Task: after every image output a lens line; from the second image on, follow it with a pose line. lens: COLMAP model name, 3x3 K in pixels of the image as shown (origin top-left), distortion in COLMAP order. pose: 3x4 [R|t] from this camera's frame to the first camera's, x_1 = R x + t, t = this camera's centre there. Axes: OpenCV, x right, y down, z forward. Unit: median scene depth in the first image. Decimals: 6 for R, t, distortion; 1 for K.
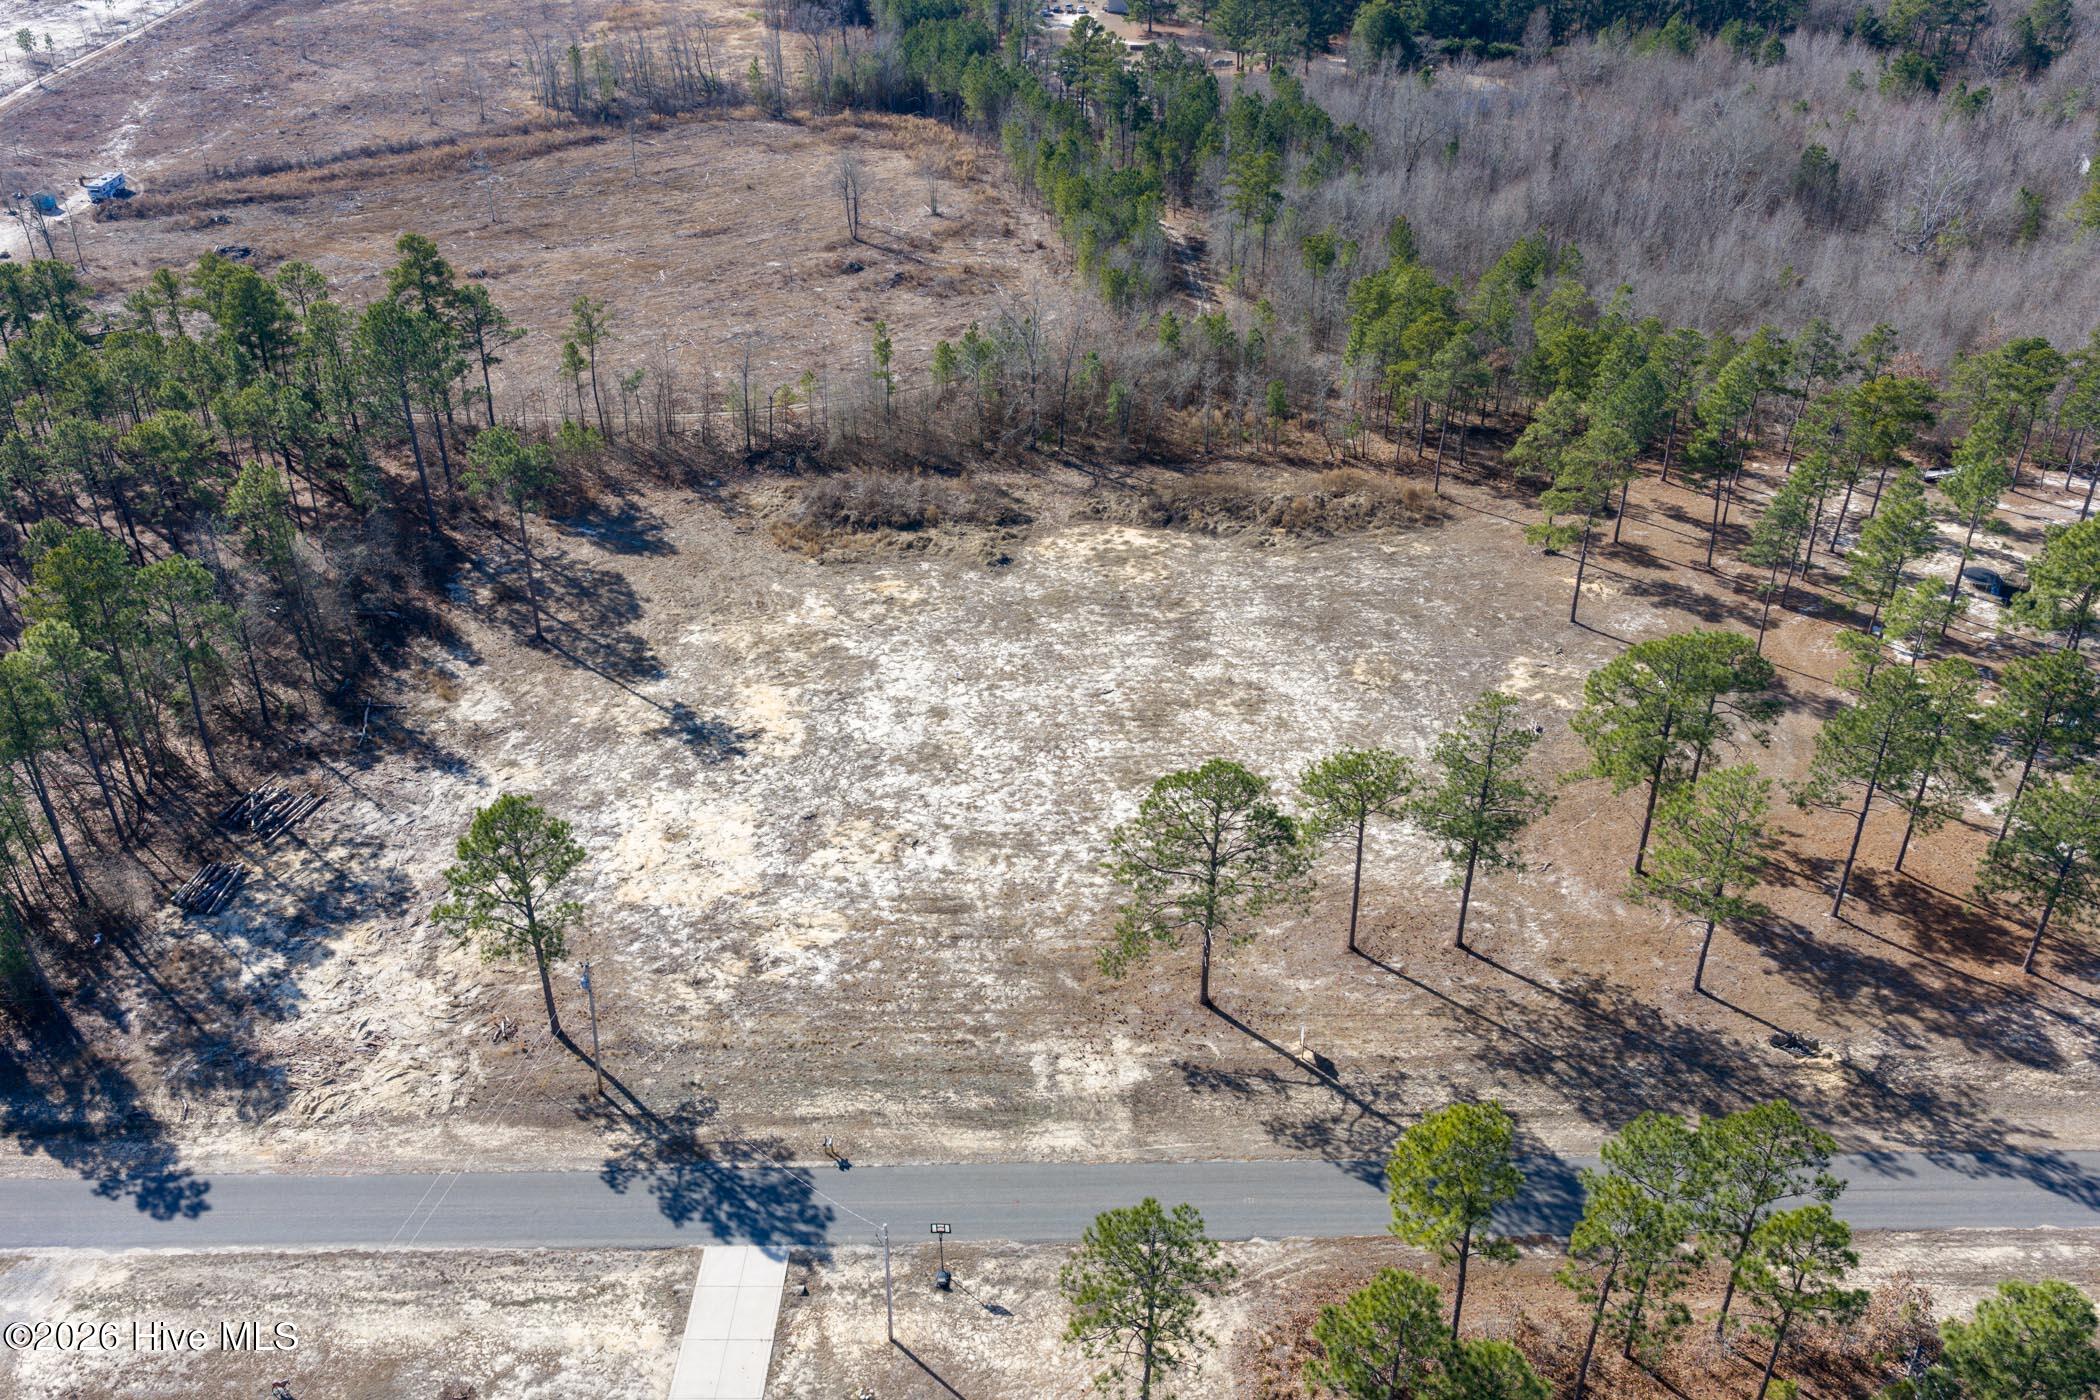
lens RADIAL K [[1731.6, 0, 1053.4], [0, 1731.6, 719.9], [0, 0, 1]] dist [0.017626, -0.029089]
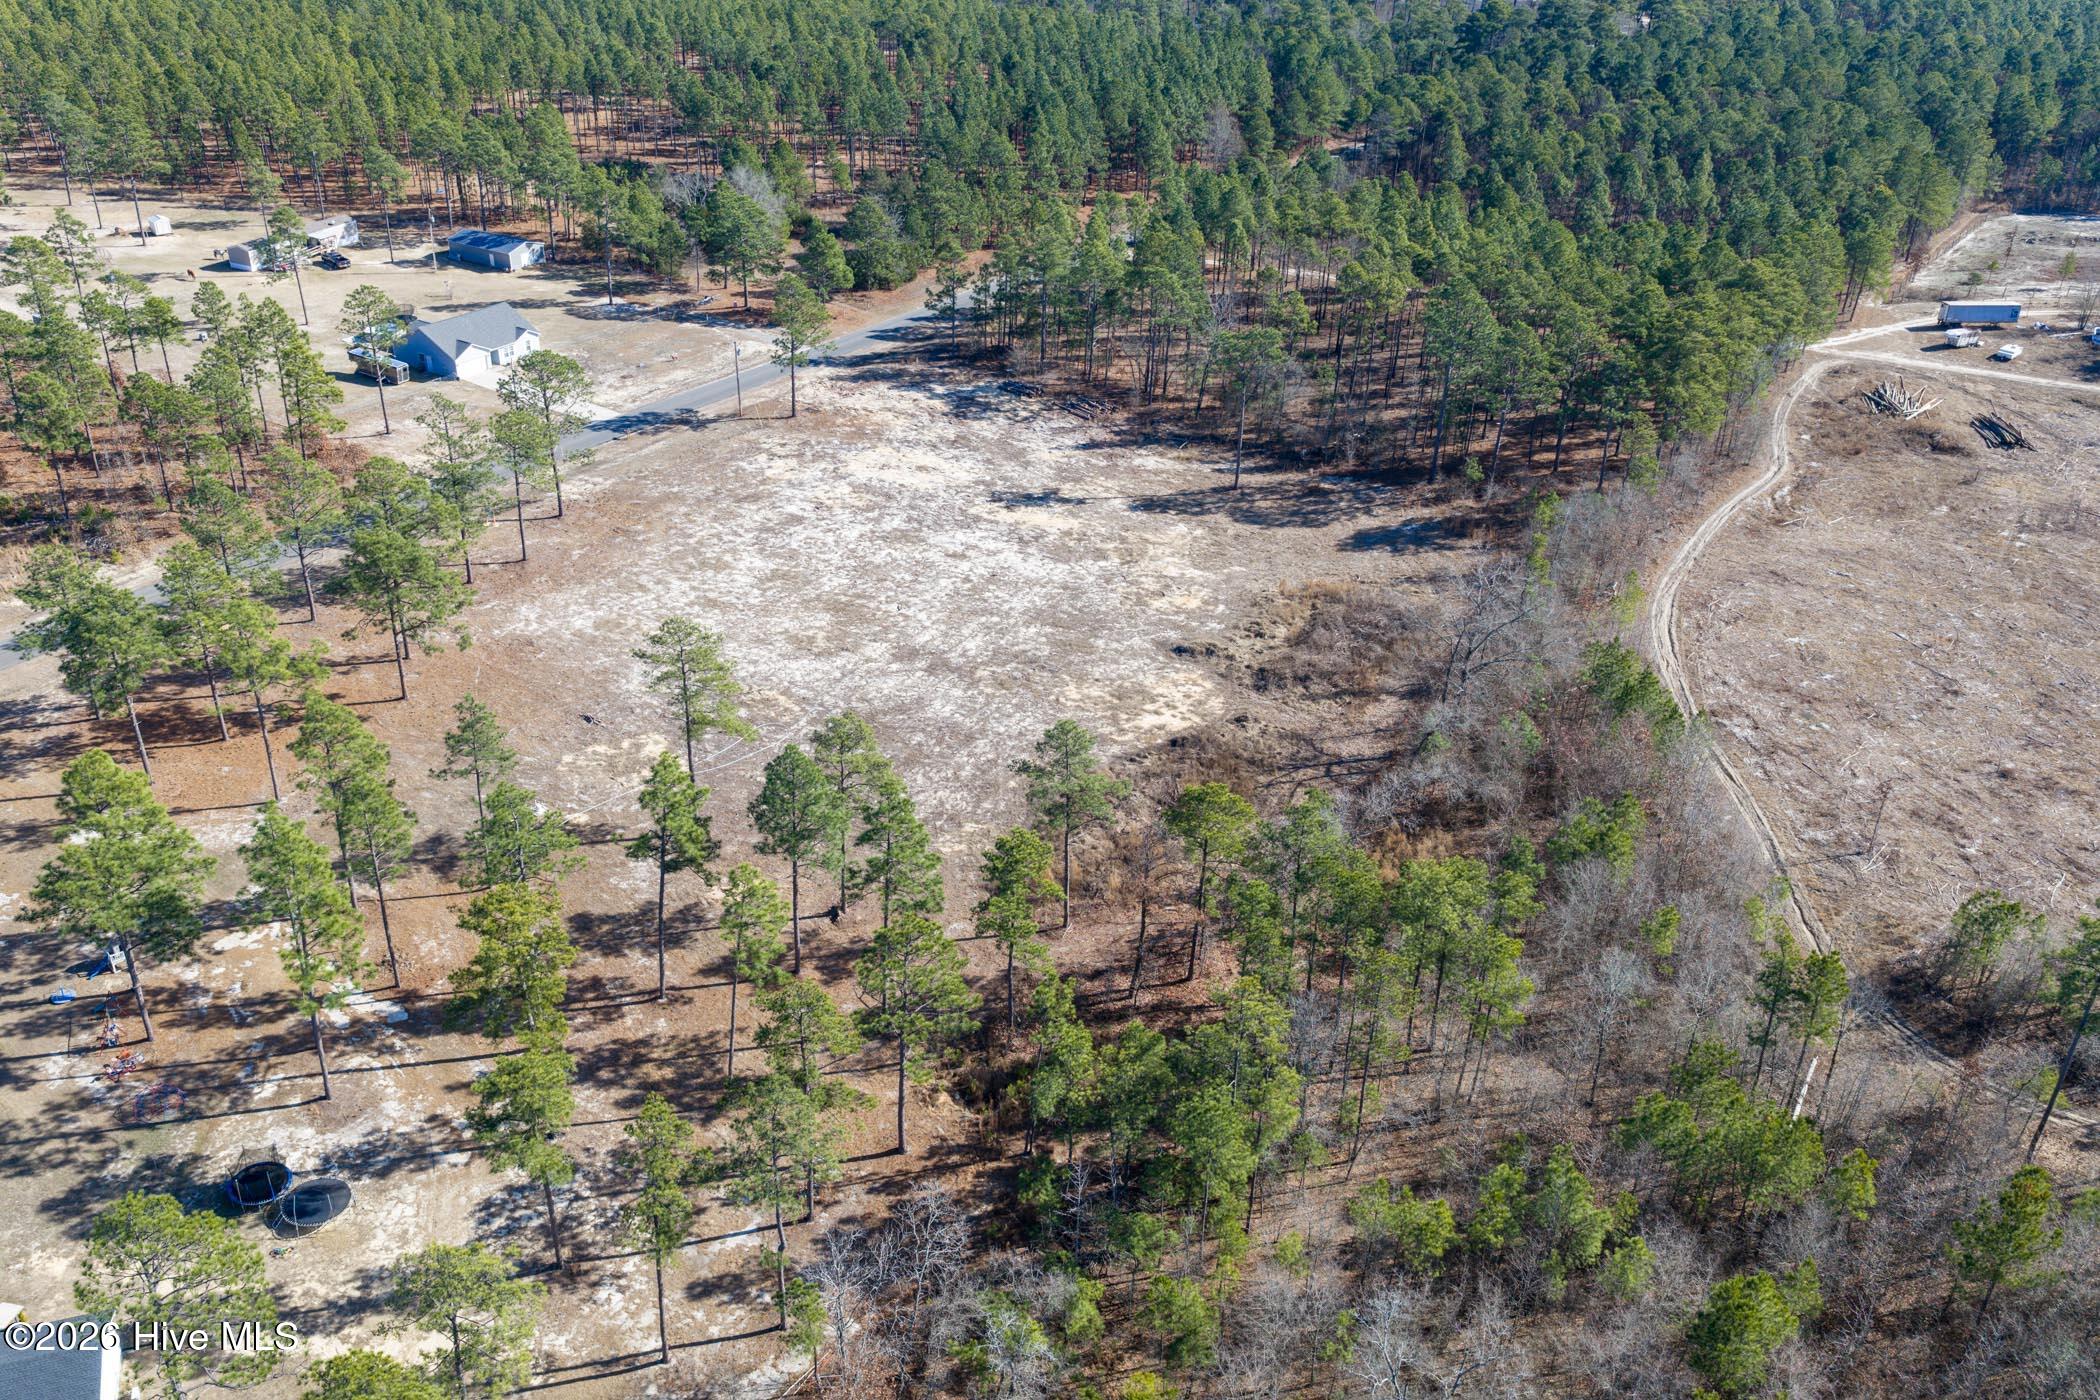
lens RADIAL K [[1731.6, 0, 1053.4], [0, 1731.6, 719.9], [0, 0, 1]] dist [0.017626, -0.029089]
pose [[-0.533777, 0.393521, -0.748481, 0.998213], [-0.470467, 0.597290, 0.649542, -0.883141], [0.702669, 0.698846, -0.133681, 1.456306]]
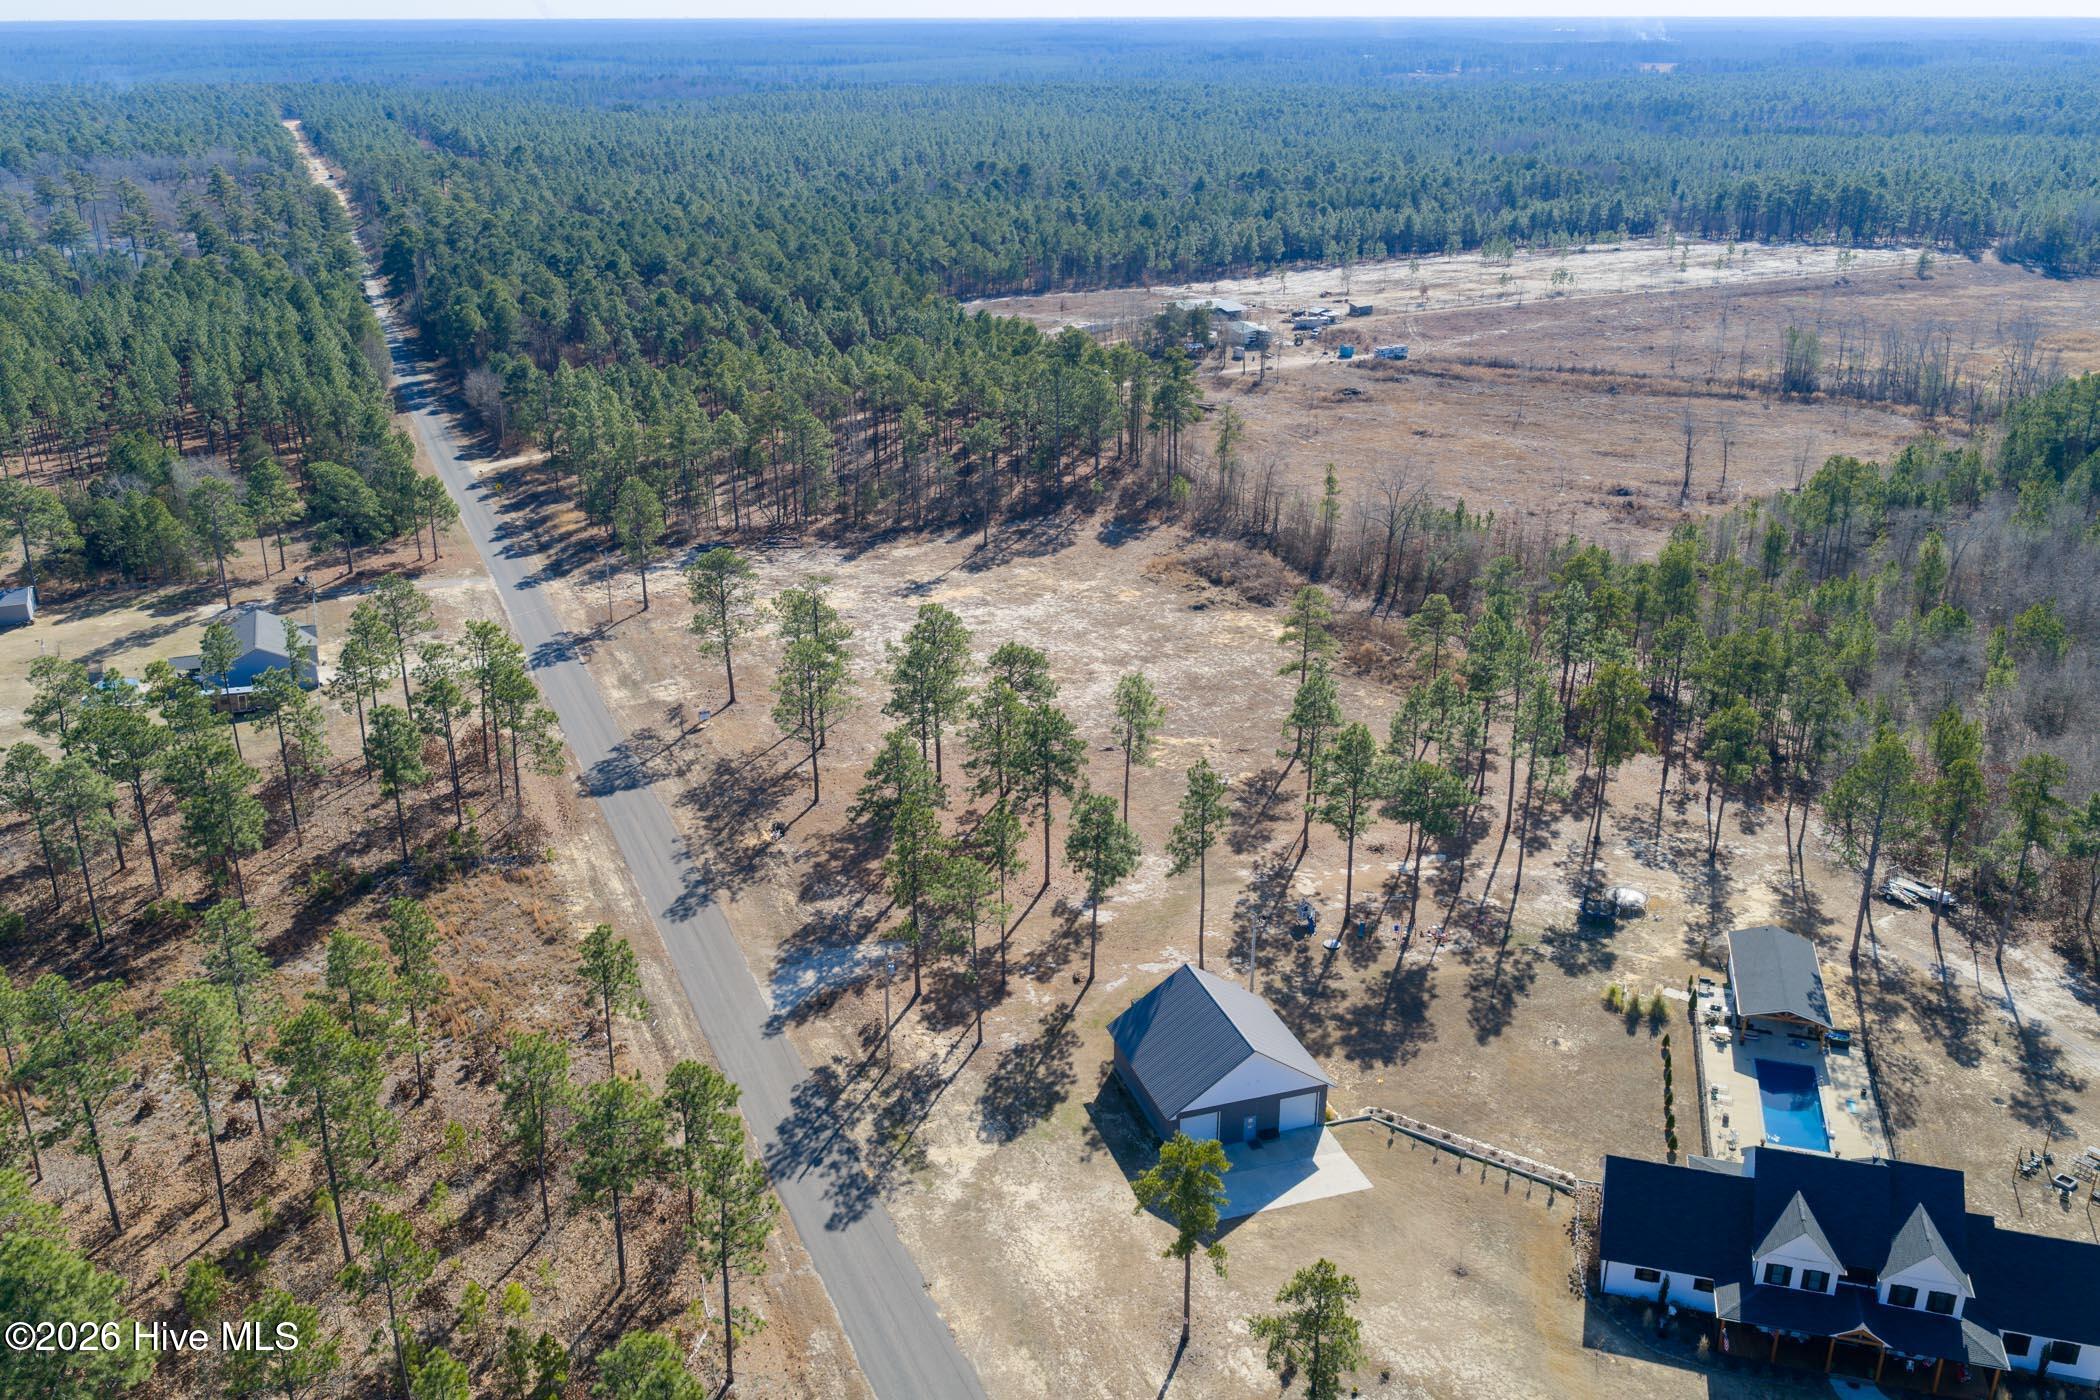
lens RADIAL K [[1731.6, 0, 1053.4], [0, 1731.6, 719.9], [0, 0, 1]] dist [0.017626, -0.029089]
pose [[0.389658, 0.335098, -0.857832, 1.512835], [-0.476002, 0.870673, 0.123897, -0.171770], [0.788409, 0.360052, 0.498772, 0.322516]]
